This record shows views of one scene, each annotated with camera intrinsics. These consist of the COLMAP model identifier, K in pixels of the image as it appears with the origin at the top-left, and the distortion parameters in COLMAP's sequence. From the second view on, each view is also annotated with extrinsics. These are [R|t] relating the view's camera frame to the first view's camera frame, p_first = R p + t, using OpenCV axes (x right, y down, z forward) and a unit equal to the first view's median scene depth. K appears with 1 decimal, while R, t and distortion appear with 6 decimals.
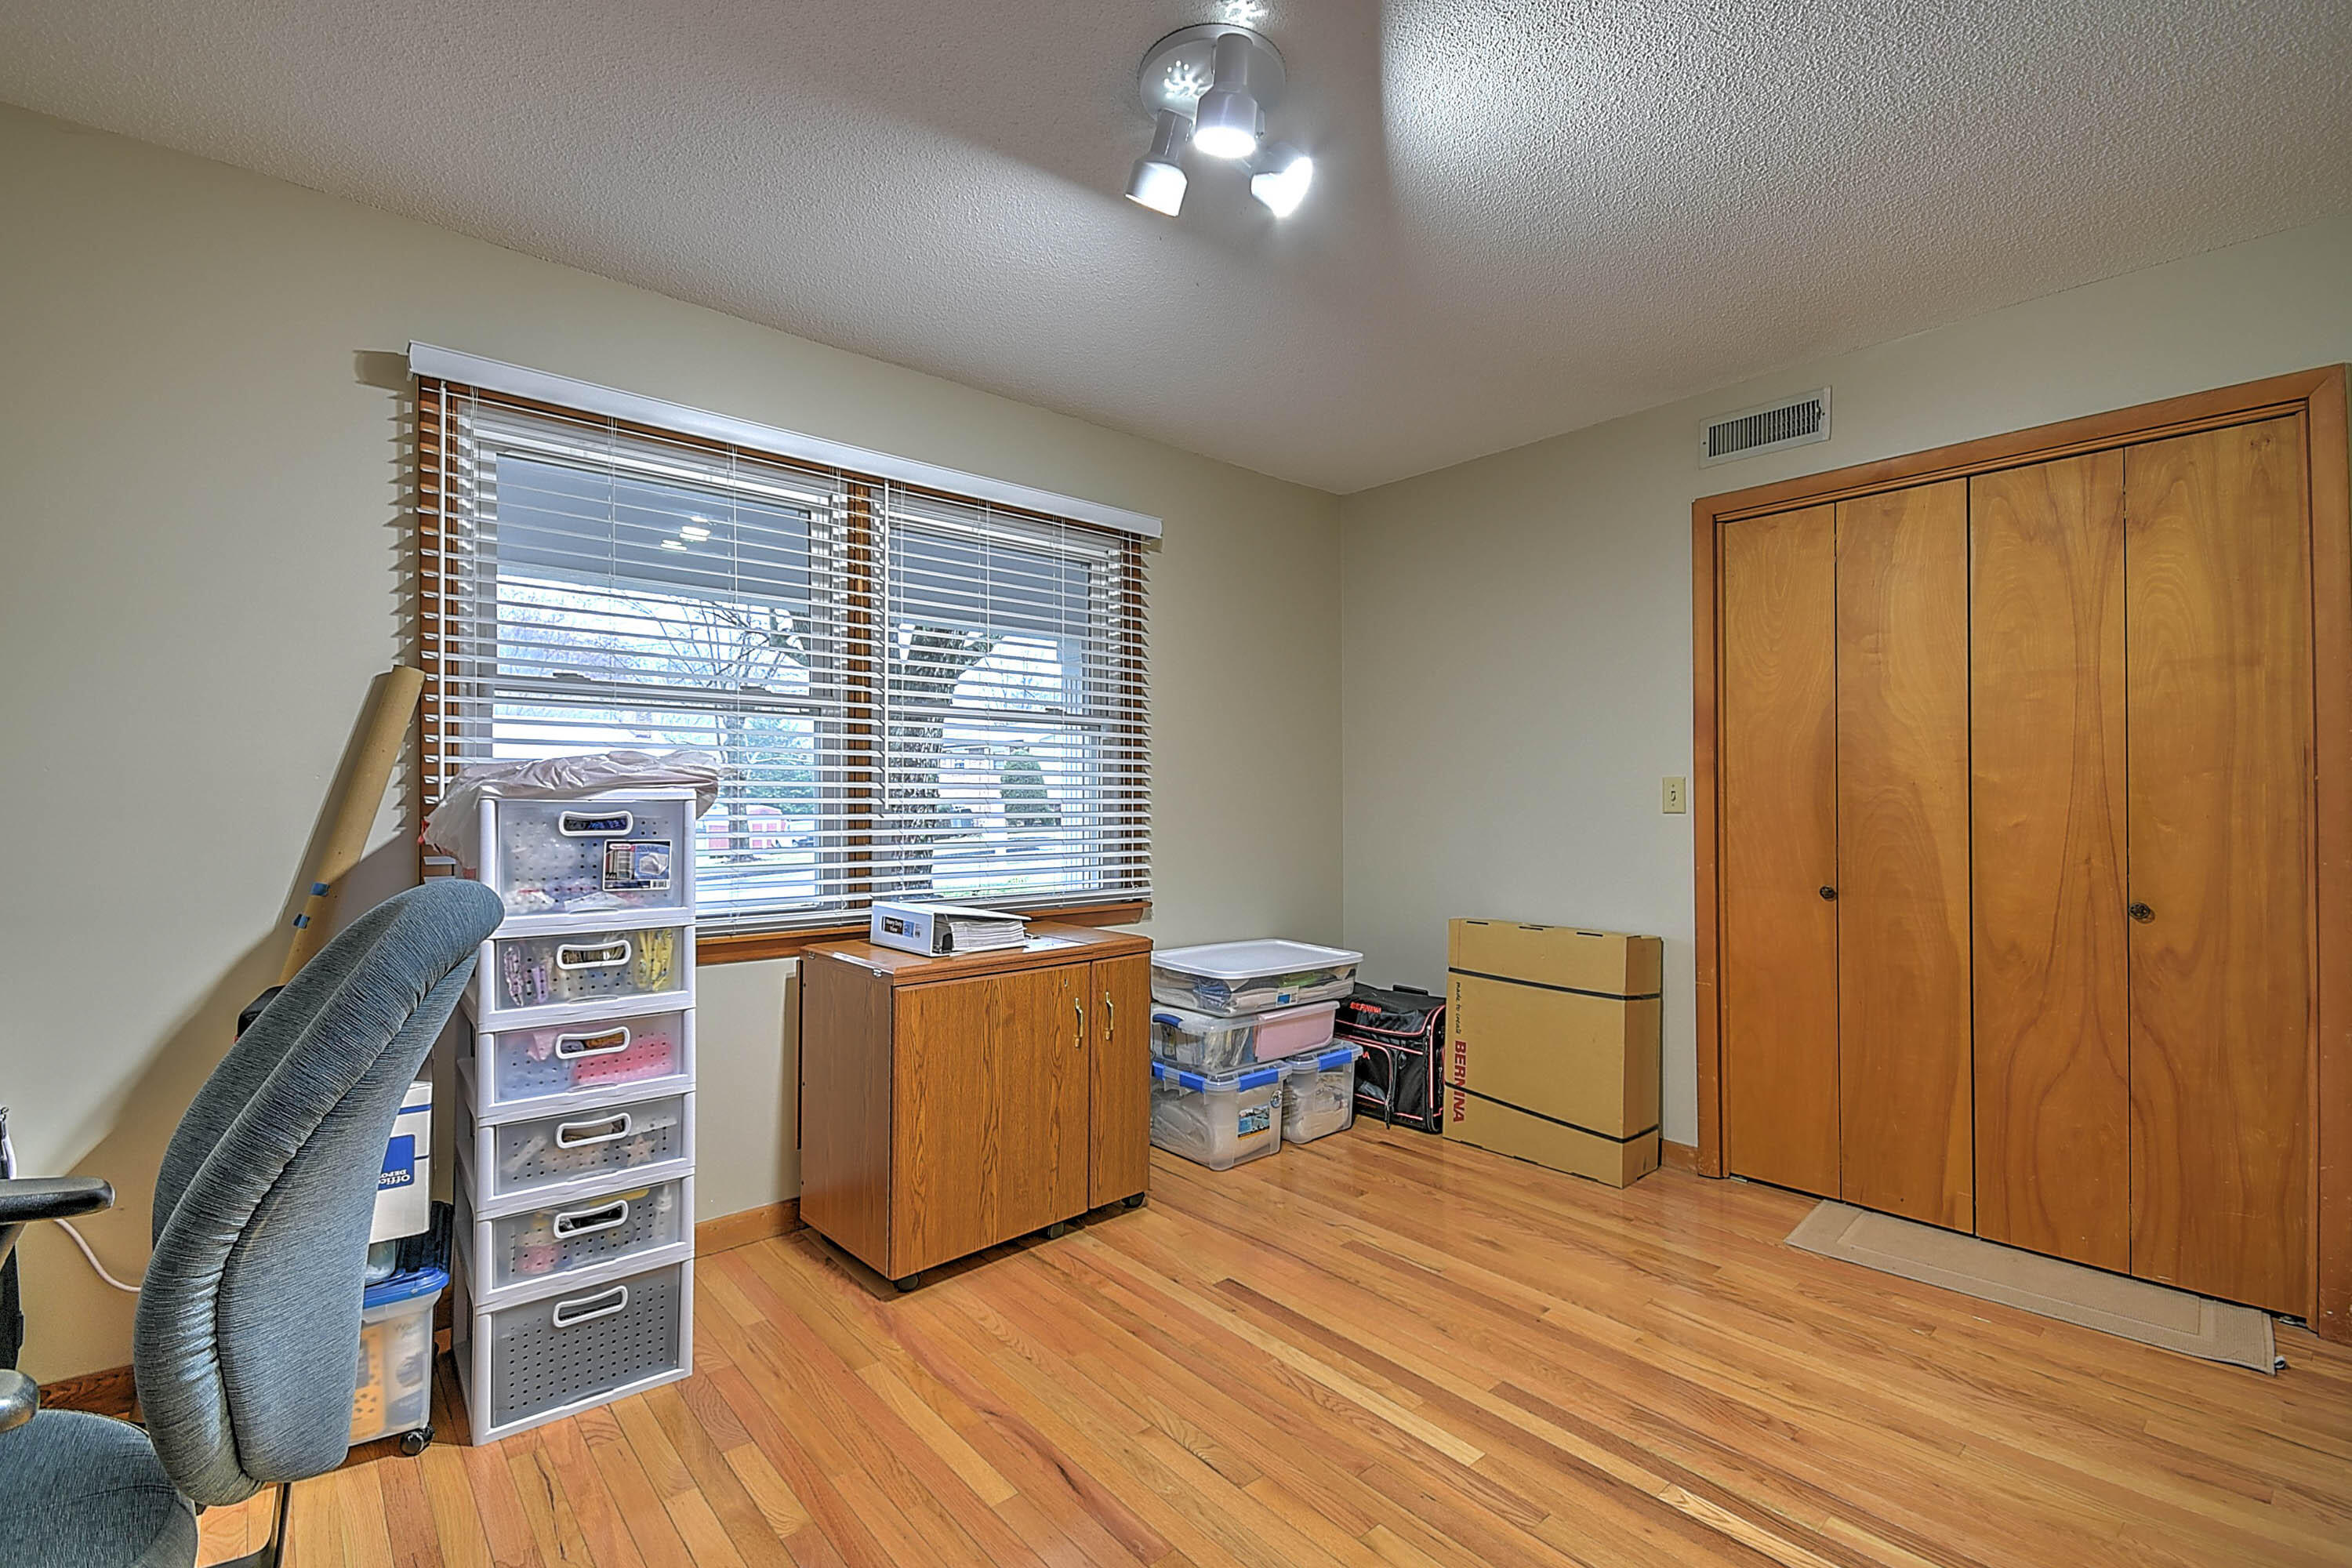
lens RADIAL K [[1027.1, 0, 1164.2], [0, 1027.1, 797.2], [0, 0, 1]] dist [0.022105, -0.011646]
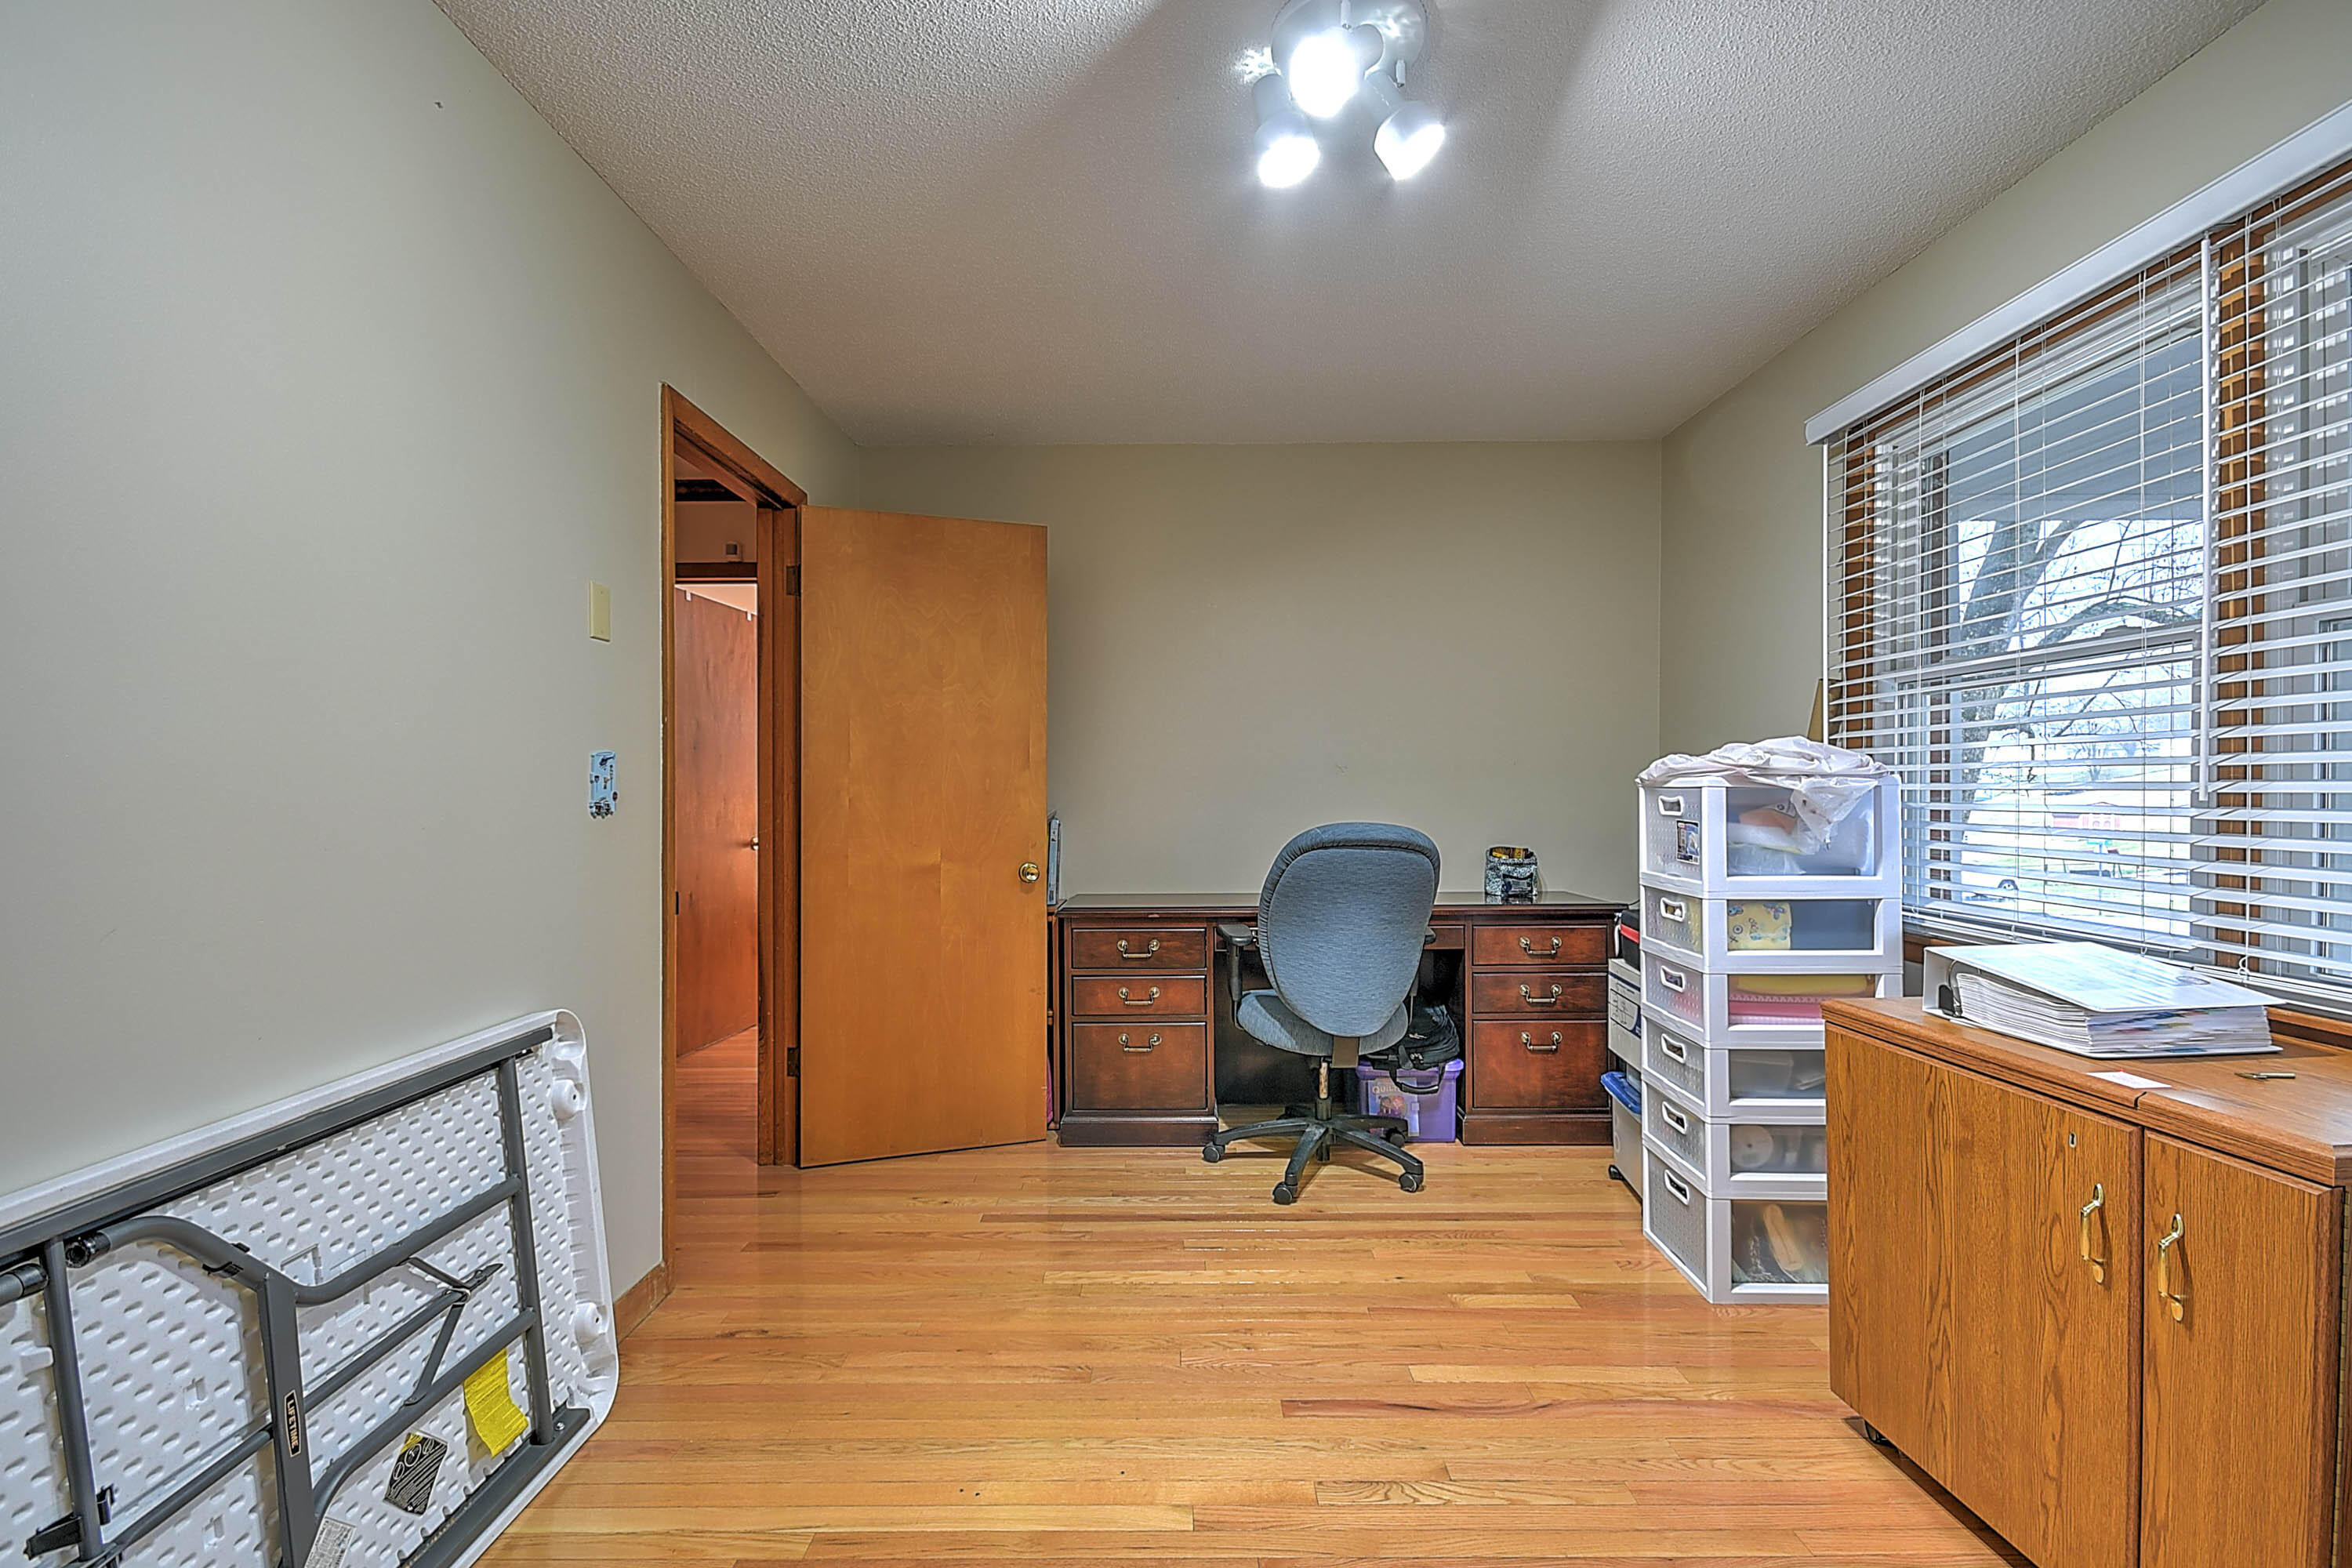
lens RADIAL K [[1027.1, 0, 1170.7], [0, 1027.1, 787.4], [0, 0, 1]] dist [0.022105, -0.011646]
pose [[-0.647031, 0.000032, -0.762463, 0.579596], [0.003592, 0.999989, -0.003007, 0.004062], [0.762455, -0.004684, -0.647024, 0.972409]]
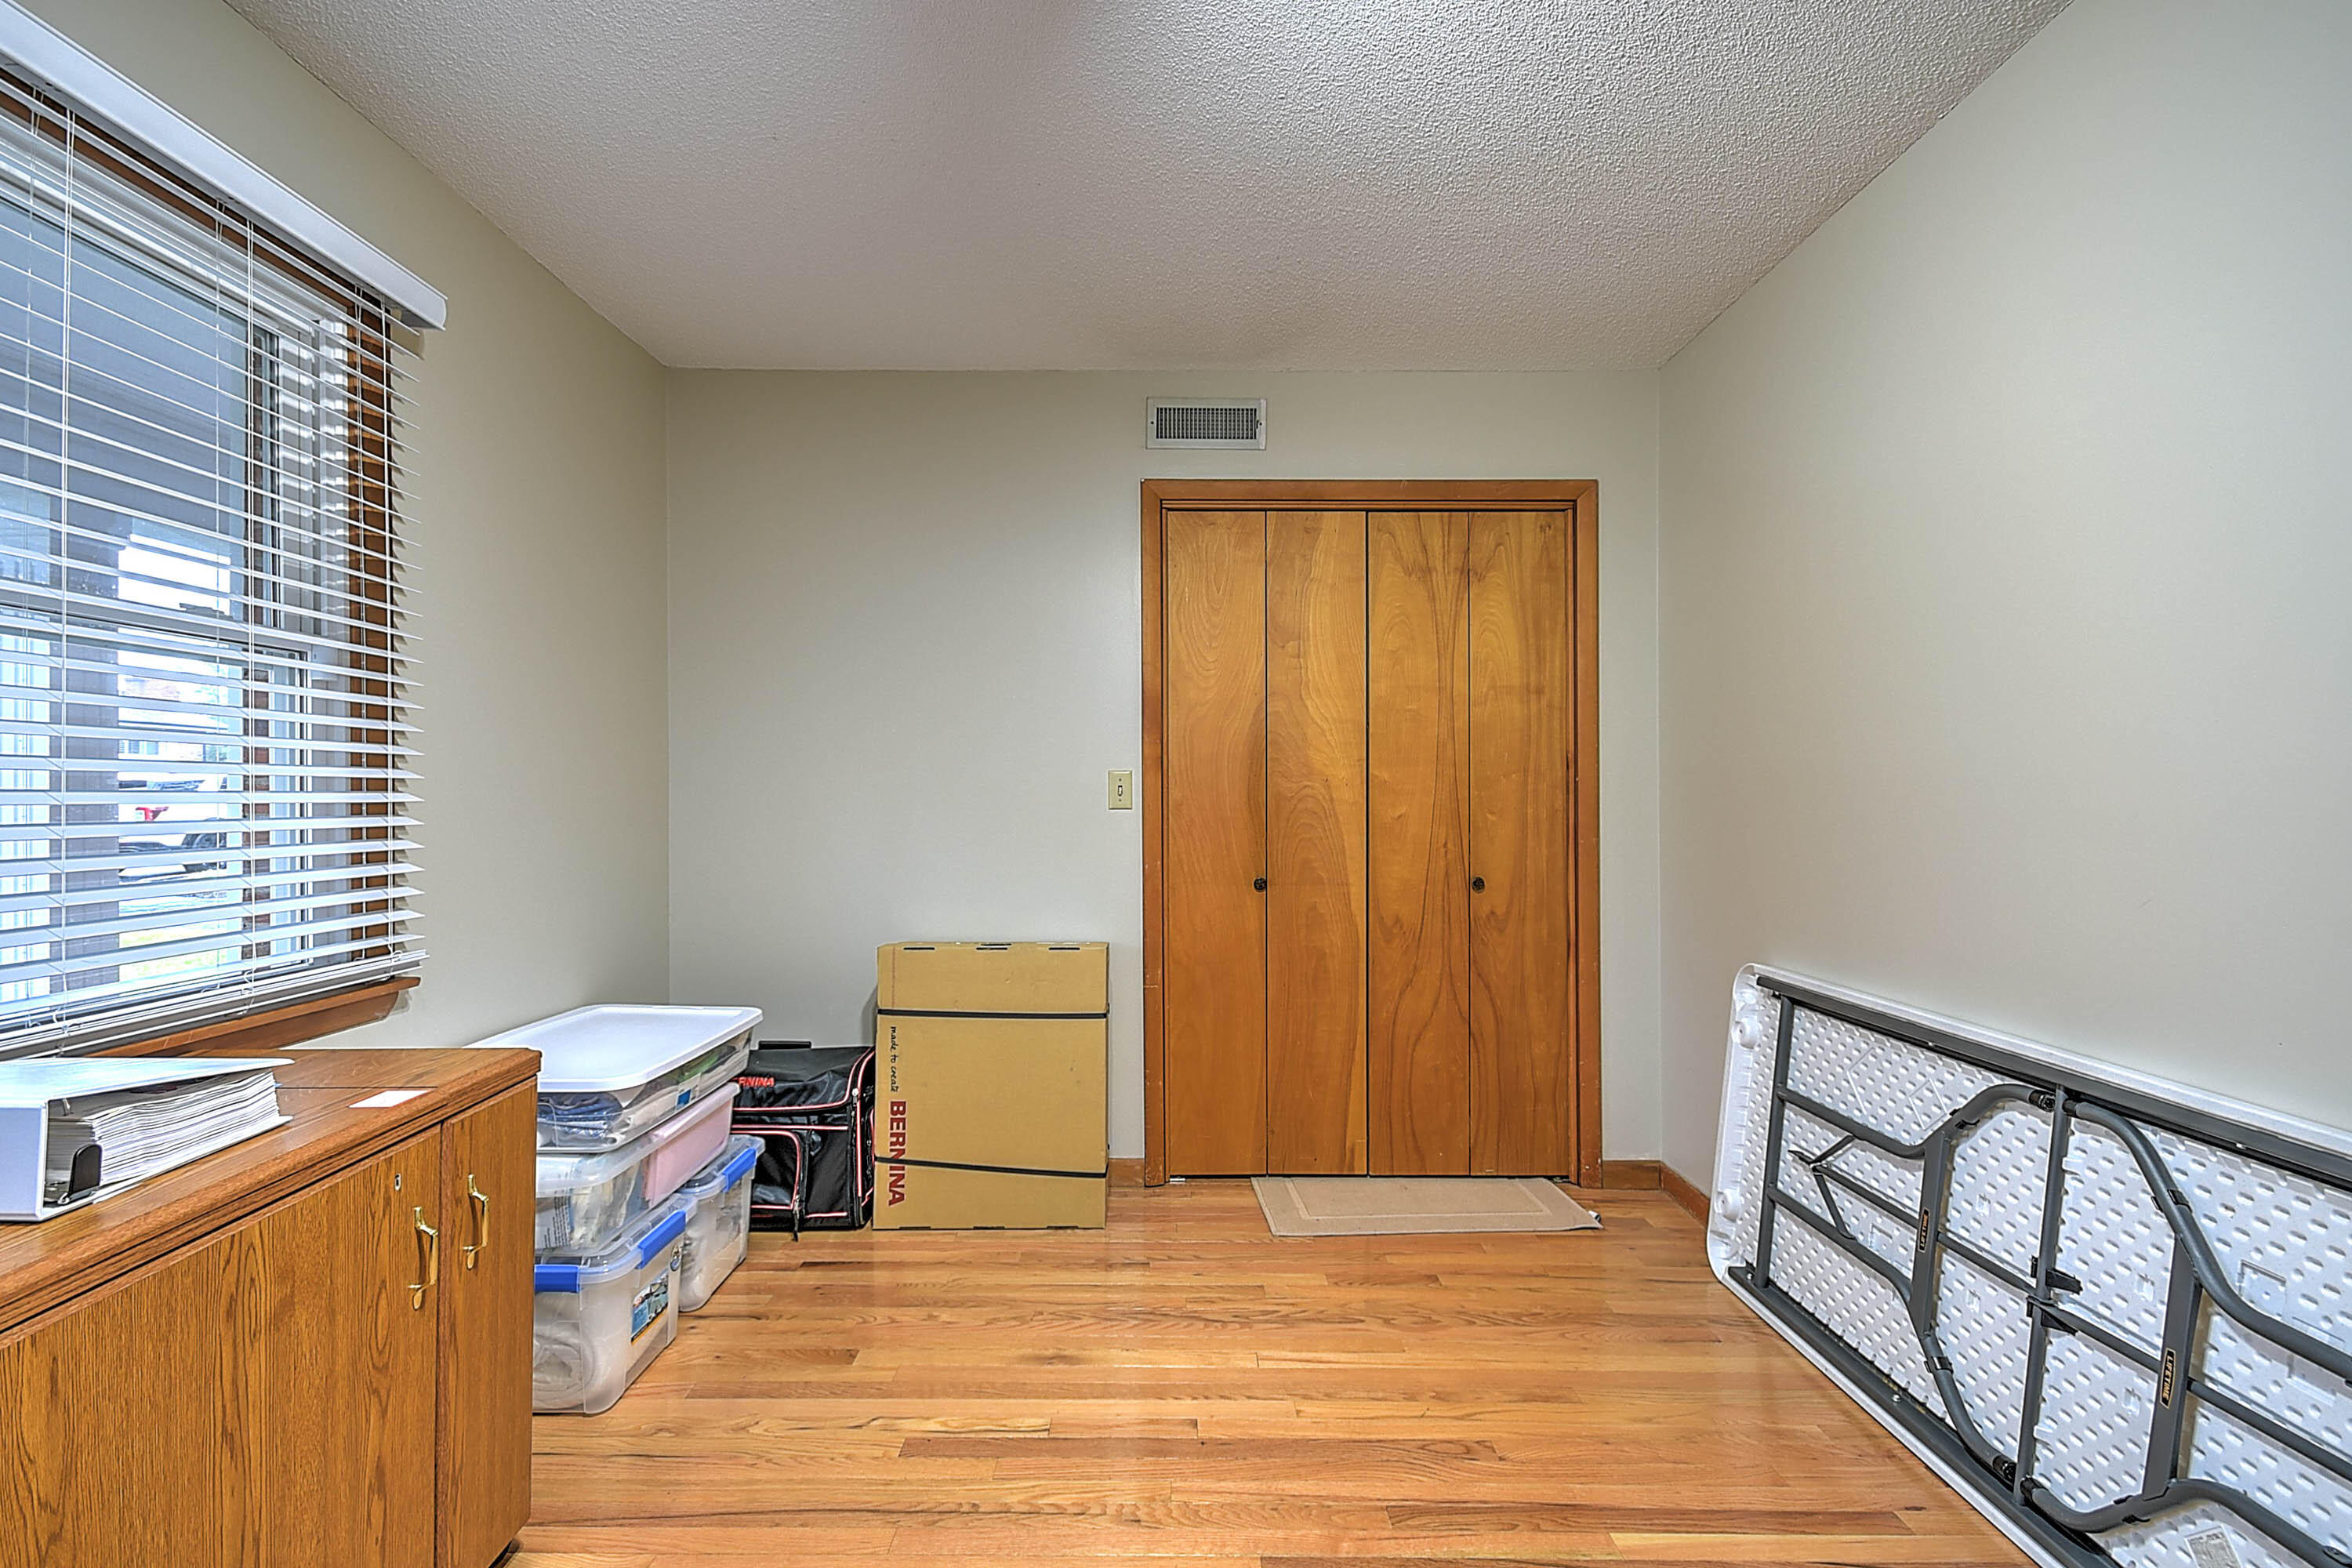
lens RADIAL K [[1027.1, 0, 1161.0], [0, 1027.1, 797.5], [0, 0, 1]] dist [0.022105, -0.011646]
pose [[0.652125, -0.000999, 0.758111, -0.222662], [-0.003364, 0.999985, 0.004211, 0.001452], [-0.758104, -0.005296, 0.652112, 0.418306]]
